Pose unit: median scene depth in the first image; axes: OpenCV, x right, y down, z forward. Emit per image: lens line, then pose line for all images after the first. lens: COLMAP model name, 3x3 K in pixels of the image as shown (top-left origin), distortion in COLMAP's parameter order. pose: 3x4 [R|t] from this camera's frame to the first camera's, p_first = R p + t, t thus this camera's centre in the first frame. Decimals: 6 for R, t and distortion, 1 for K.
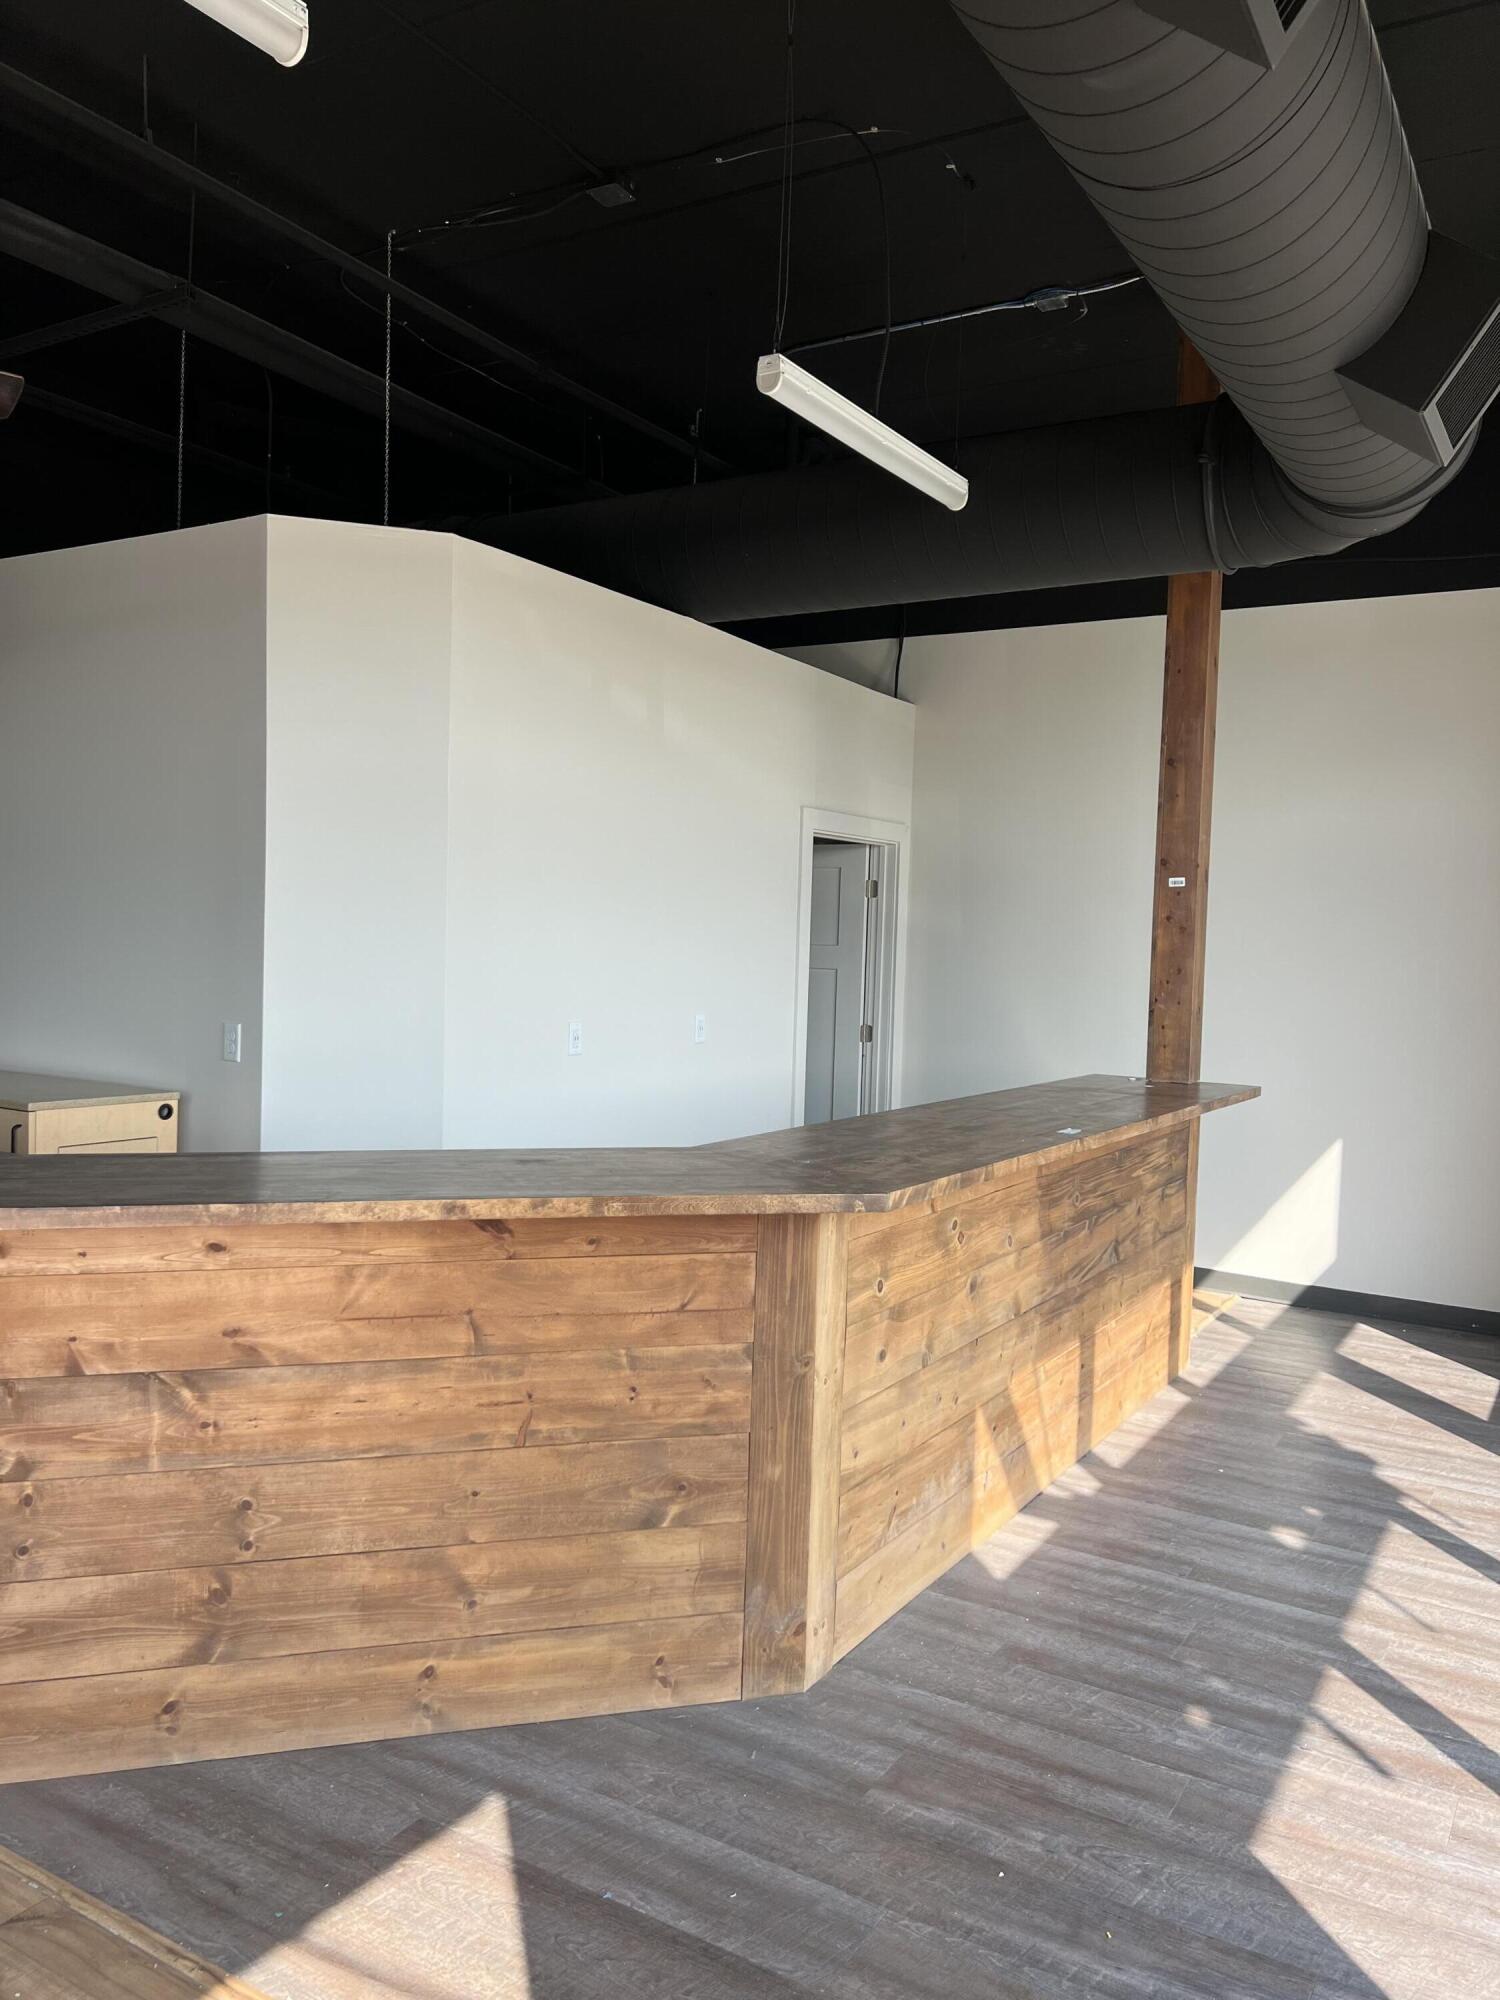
lens RADIAL K [[1516.4, 0, 750.0], [0, 1516.4, 1000.0], [0, 0, 1]] dist [-0.001327, 0.149924]
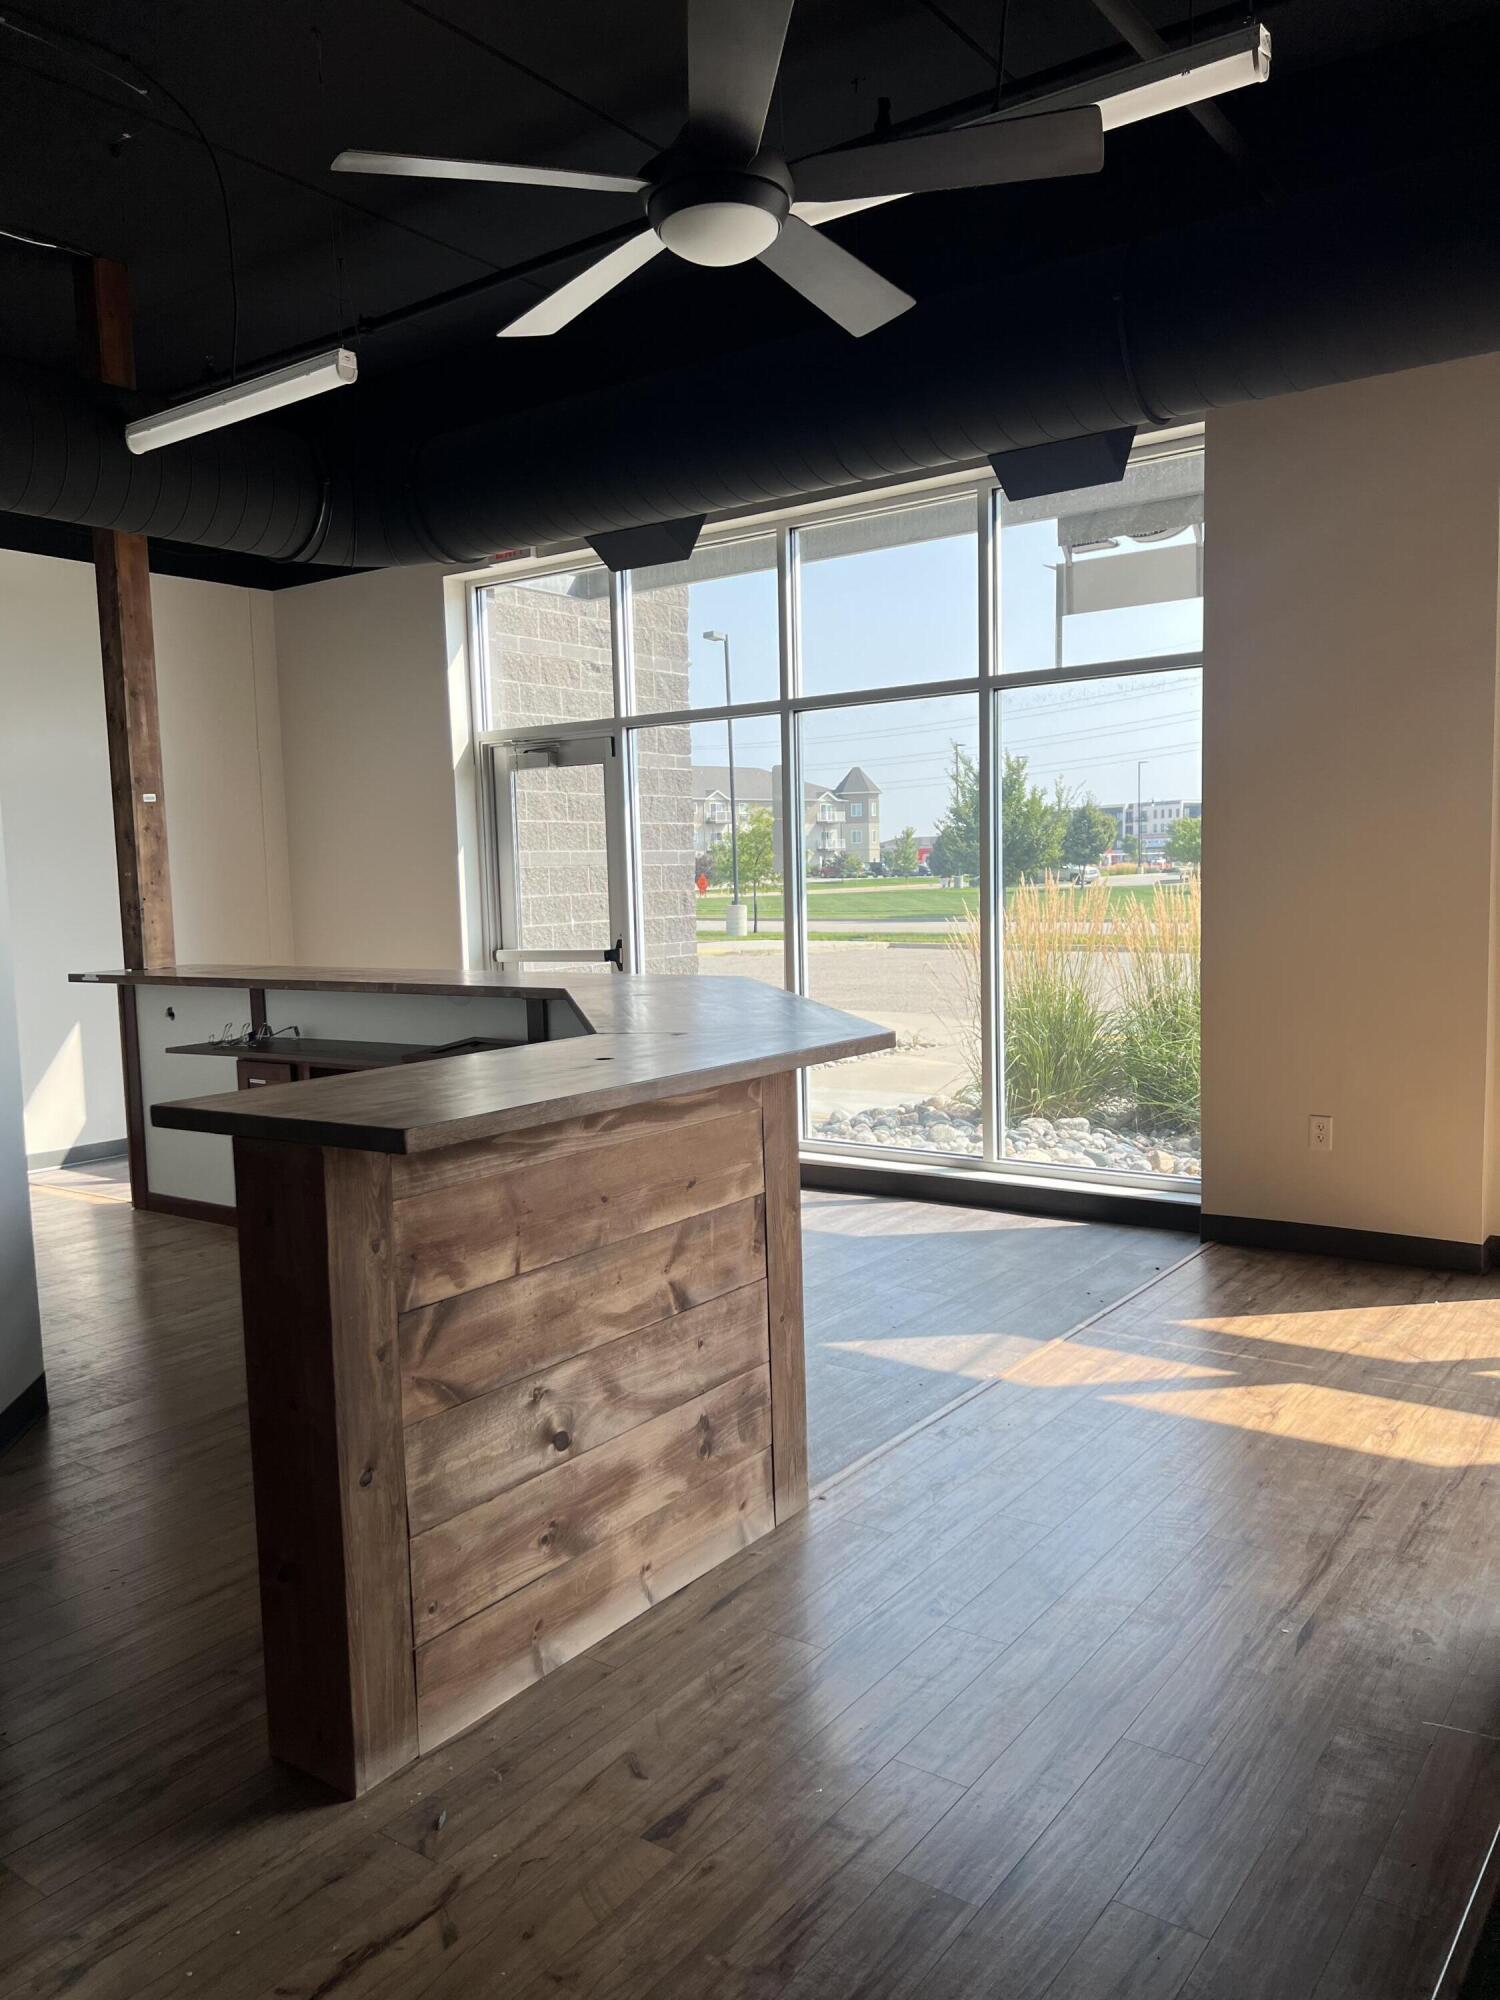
lens RADIAL K [[1505.5, 0, 750.0], [0, 1505.5, 1000.0], [0, 0, 1]] dist [-0.009122, -0.002330]
pose [[0.076141, -0.117201, 0.990185, -0.861316], [0.072440, 0.991094, 0.111739, -0.018427], [-0.994462, 0.063221, 0.083953, 0.447451]]
